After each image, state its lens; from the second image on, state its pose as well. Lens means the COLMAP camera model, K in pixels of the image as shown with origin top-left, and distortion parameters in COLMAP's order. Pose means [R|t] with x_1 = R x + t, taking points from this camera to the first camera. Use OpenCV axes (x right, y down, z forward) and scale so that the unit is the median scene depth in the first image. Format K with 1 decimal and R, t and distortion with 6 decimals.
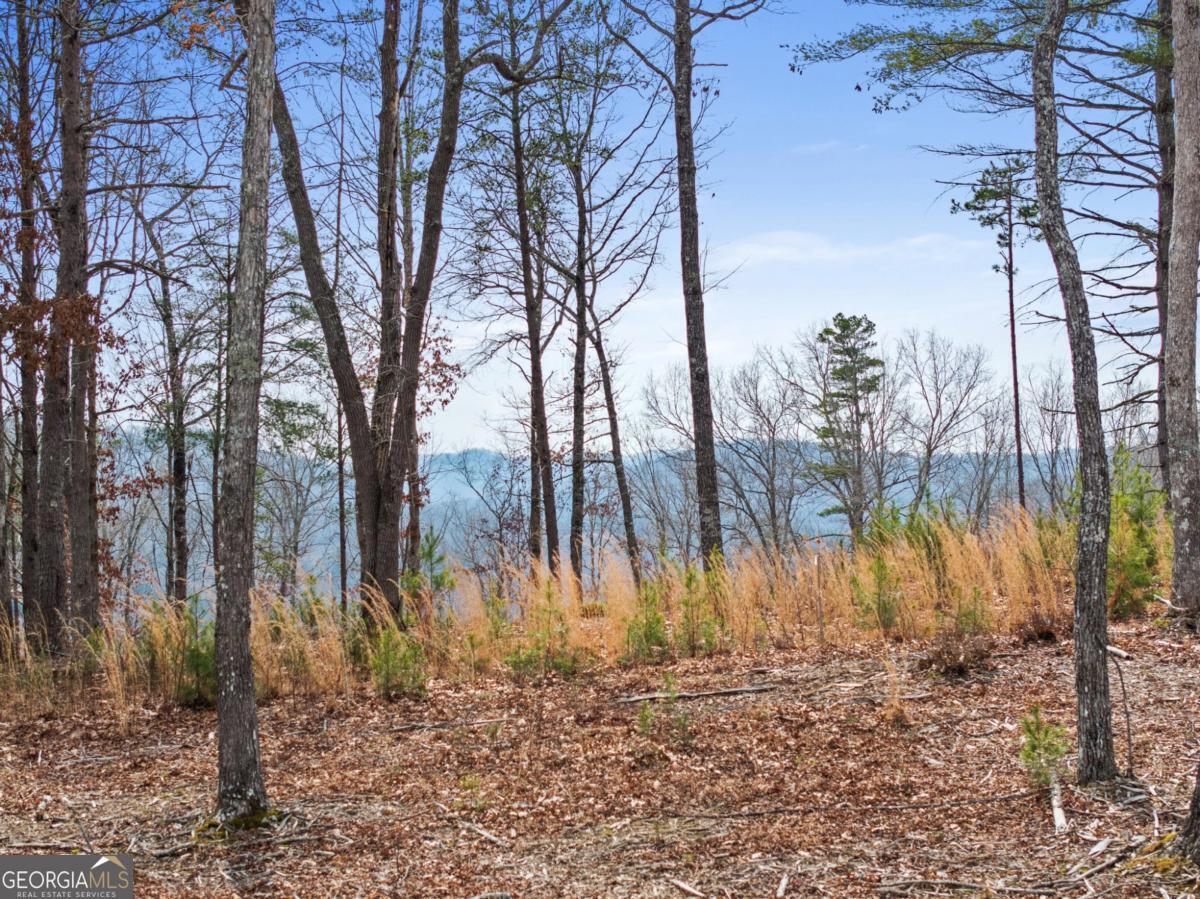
lens RADIAL K [[2432.4, 0, 600.2], [0, 2432.4, 448.3], [0, 0, 1]] dist [-0.042254, 0.000000]
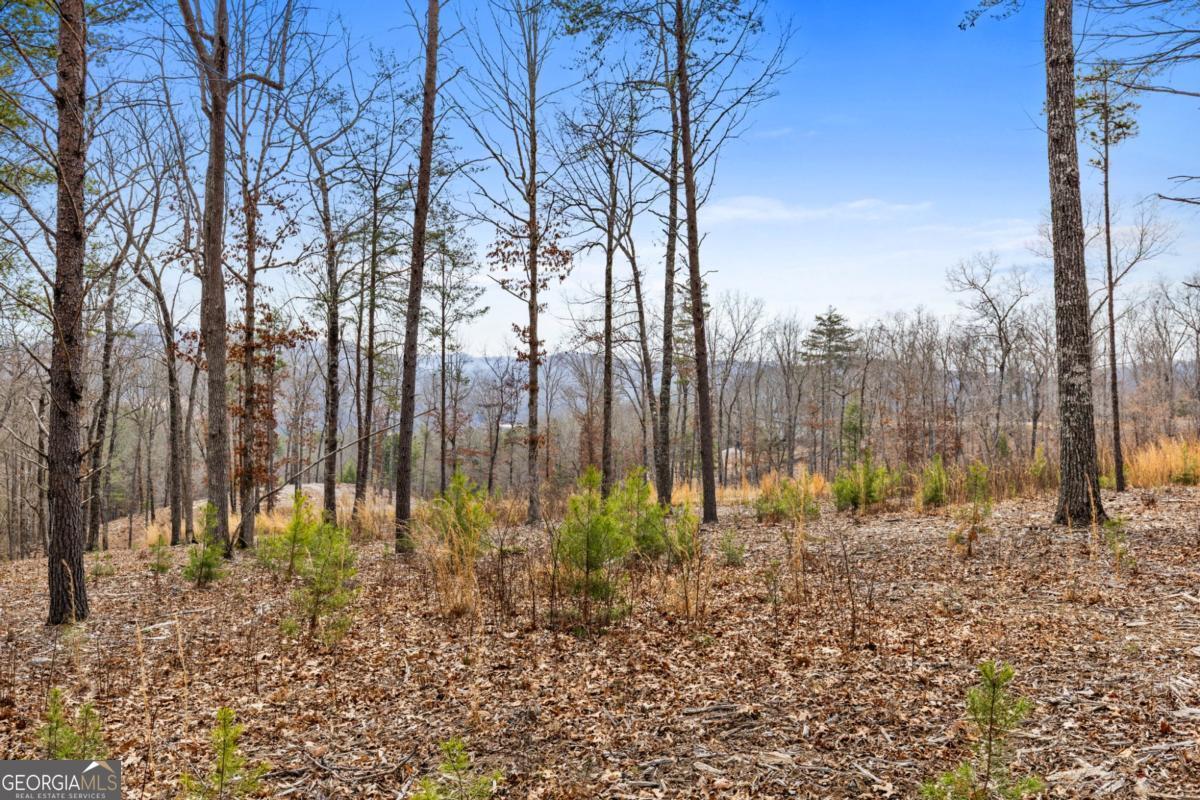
lens RADIAL K [[970.4, 0, 598.8], [0, 970.4, 405.0], [0, 0, 1]] dist [-0.002037, -0.000409]
pose [[0.995364, 0.025806, 0.092654, -0.087754], [-0.030474, 0.998317, 0.049332, 0.019157], [-0.091225, -0.051926, 0.994476, 0.520630]]
